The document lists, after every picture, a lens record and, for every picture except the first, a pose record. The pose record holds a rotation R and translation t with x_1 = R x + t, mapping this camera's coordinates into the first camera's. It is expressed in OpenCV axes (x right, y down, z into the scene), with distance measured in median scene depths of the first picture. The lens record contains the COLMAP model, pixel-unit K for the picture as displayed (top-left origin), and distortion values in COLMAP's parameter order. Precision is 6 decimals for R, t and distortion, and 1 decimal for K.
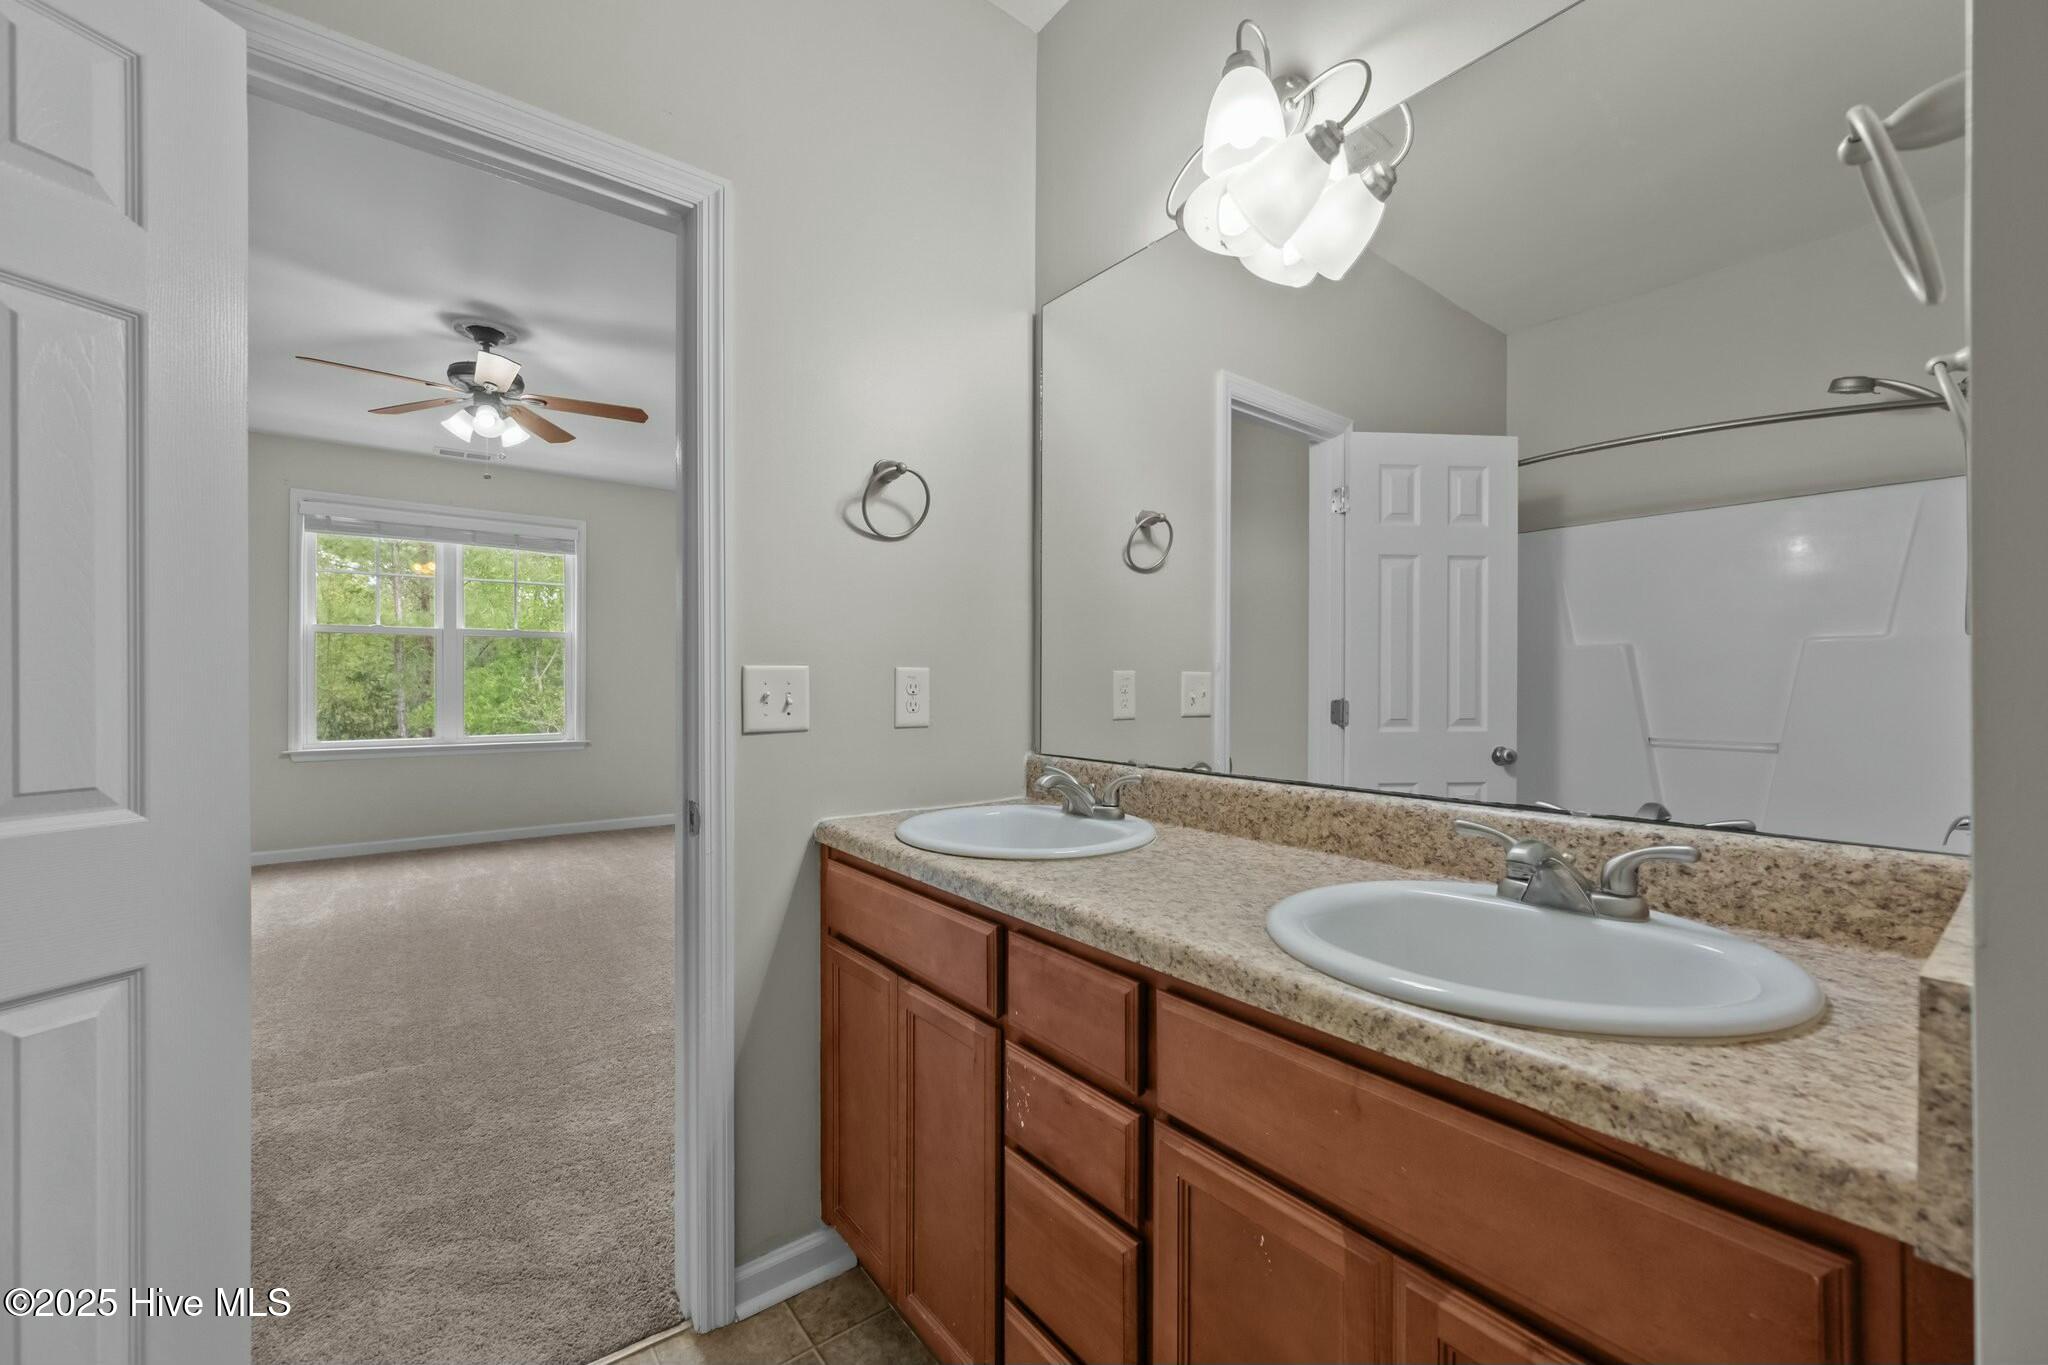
lens RADIAL K [[805.4, 0, 1032.4], [0, 805.4, 684.3], [0, 0, 1]] dist [-0.000868, -0.000371]
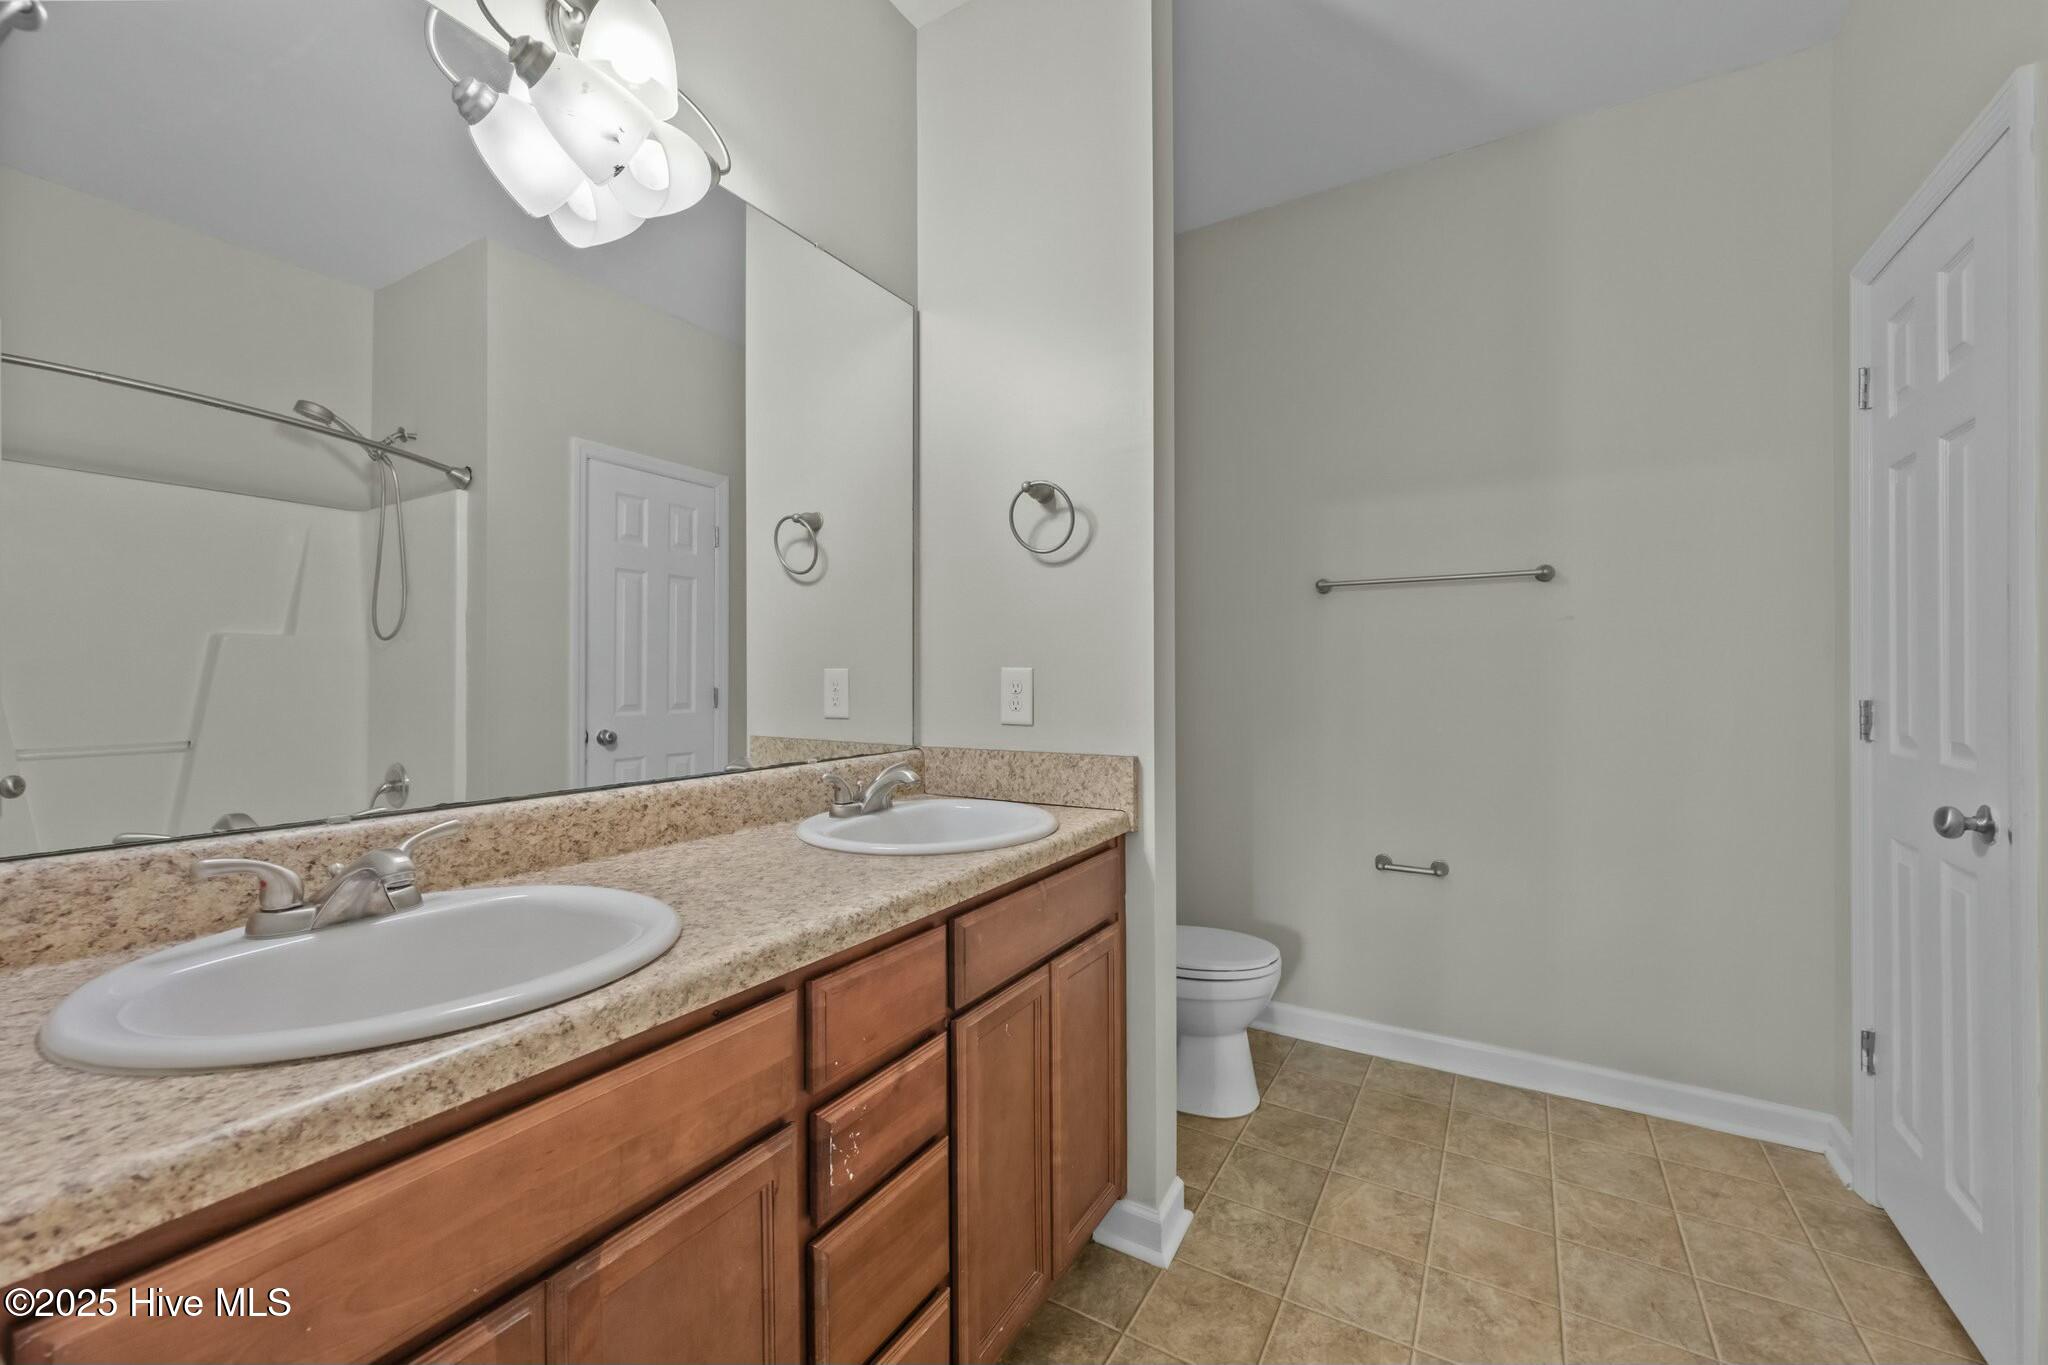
lens RADIAL K [[824.5, 0, 1027.7], [0, 824.5, 671.1], [0, 0, 1]] dist [-0.000259, -0.007743]
pose [[-0.357973, 0.005889, 0.933713, -0.693401], [0.001675, 0.999983, -0.005665, -0.003643], [-0.933730, -0.000464, -0.357977, 0.852390]]
